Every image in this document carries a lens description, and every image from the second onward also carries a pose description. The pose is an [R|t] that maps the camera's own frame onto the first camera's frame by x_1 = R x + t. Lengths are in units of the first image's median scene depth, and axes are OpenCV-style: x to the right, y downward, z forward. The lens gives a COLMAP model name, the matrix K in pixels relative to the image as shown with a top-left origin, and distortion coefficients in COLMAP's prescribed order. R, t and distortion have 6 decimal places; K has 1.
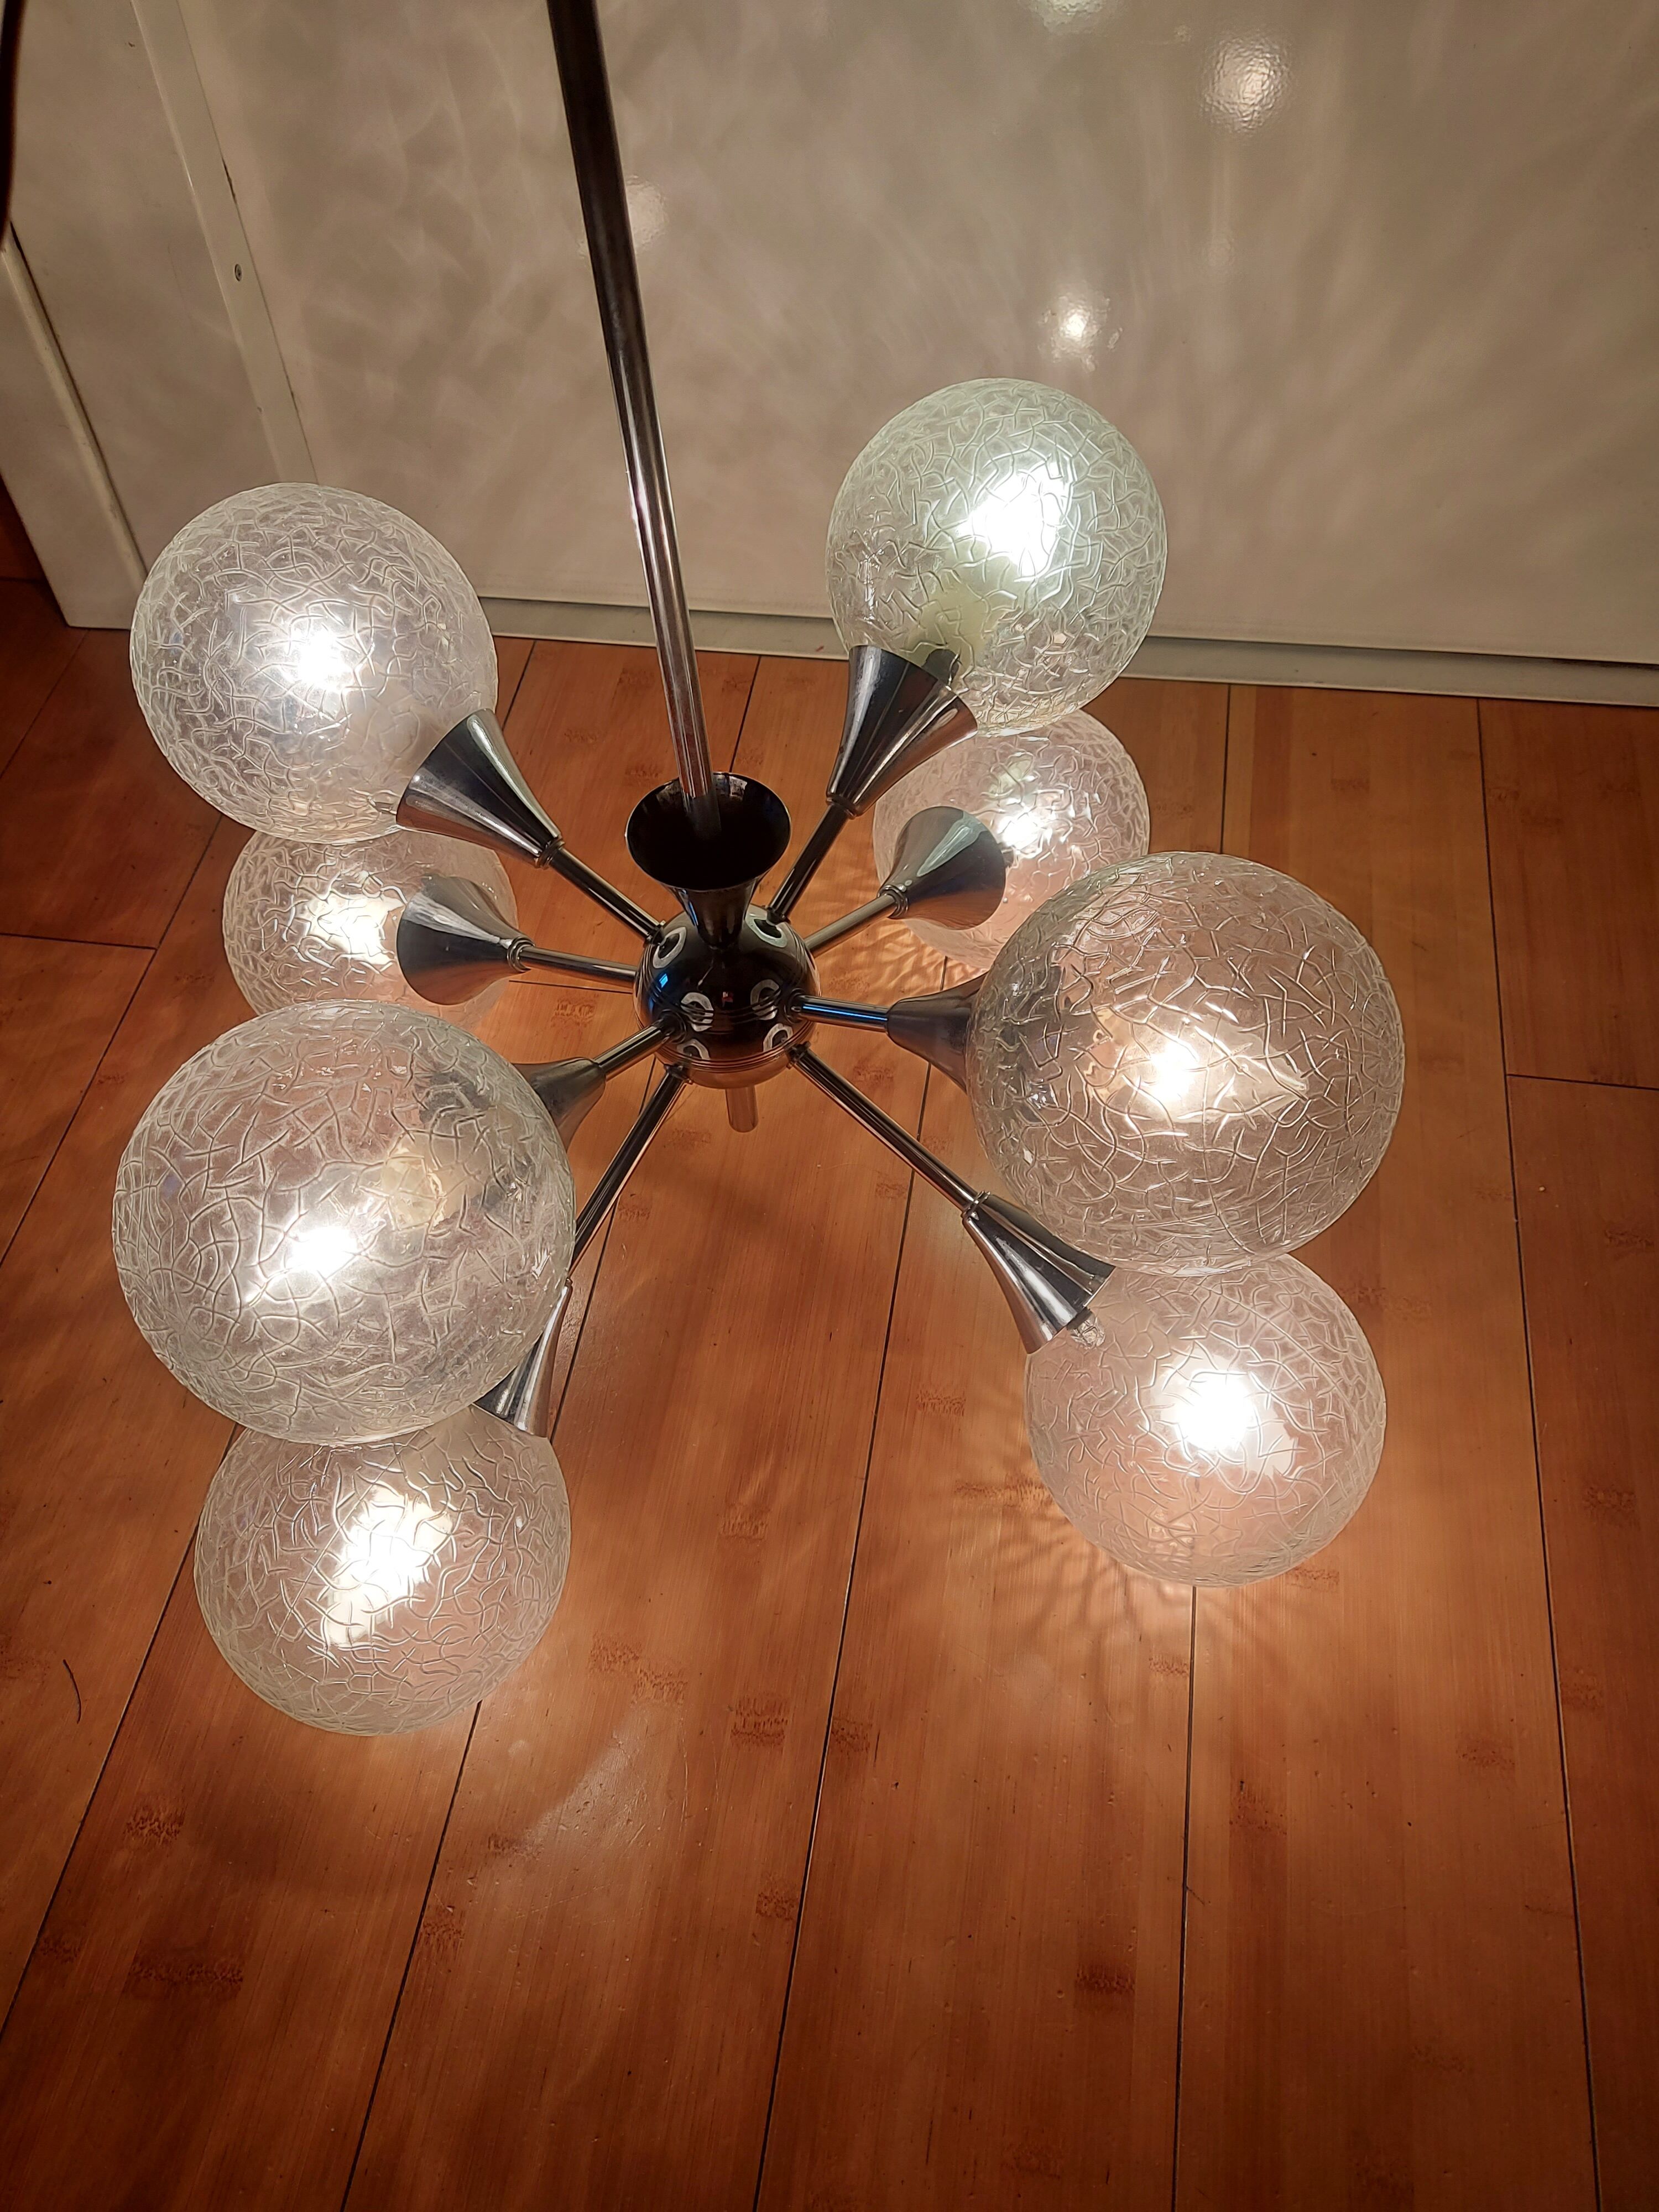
lens RADIAL K [[1846.2, 0, 824.6], [0, 1846.2, 1104.1], [0, 0, 1]] dist [0.072260, -0.080160]
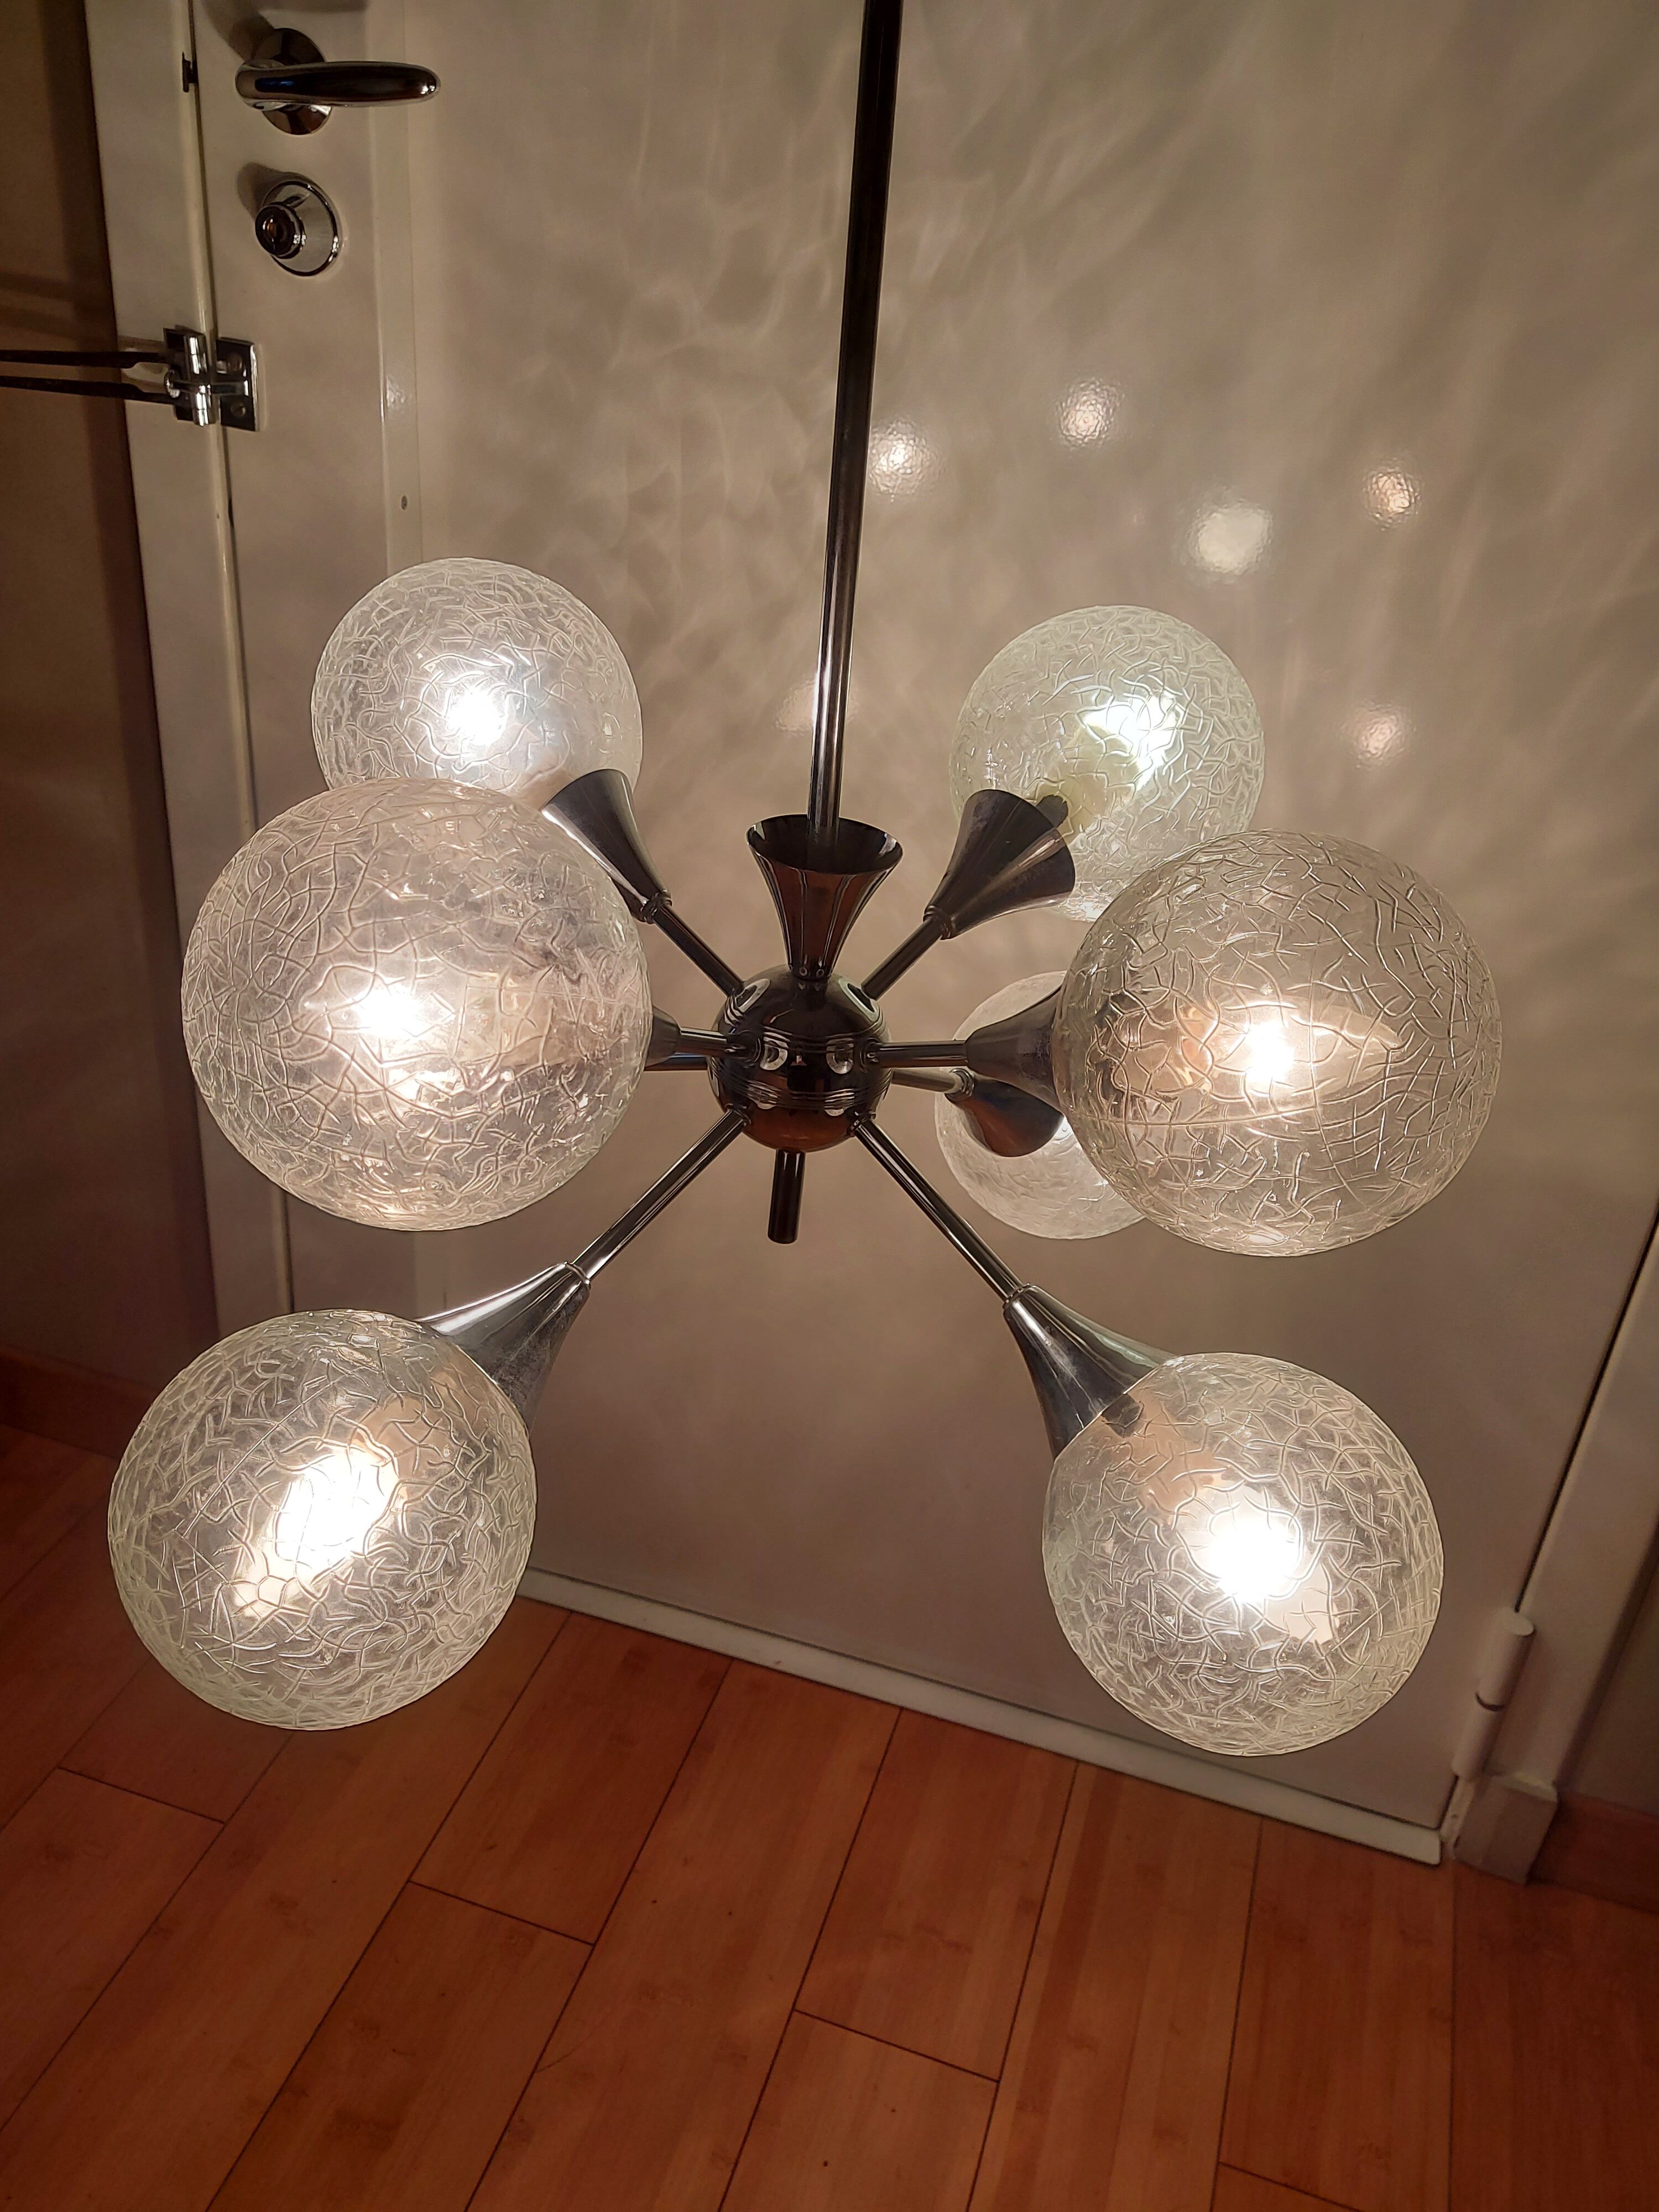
lens RADIAL K [[1846.2, 0, 821.2], [0, 1846.2, 1101.7], [0, 0, 1]] dist [0.072260, -0.080160]
pose [[0.983953, 0.176682, -0.024906, -0.013914], [-0.172760, 0.908467, -0.380580, 0.347730], [-0.044616, 0.378776, 0.924412, 0.087044]]
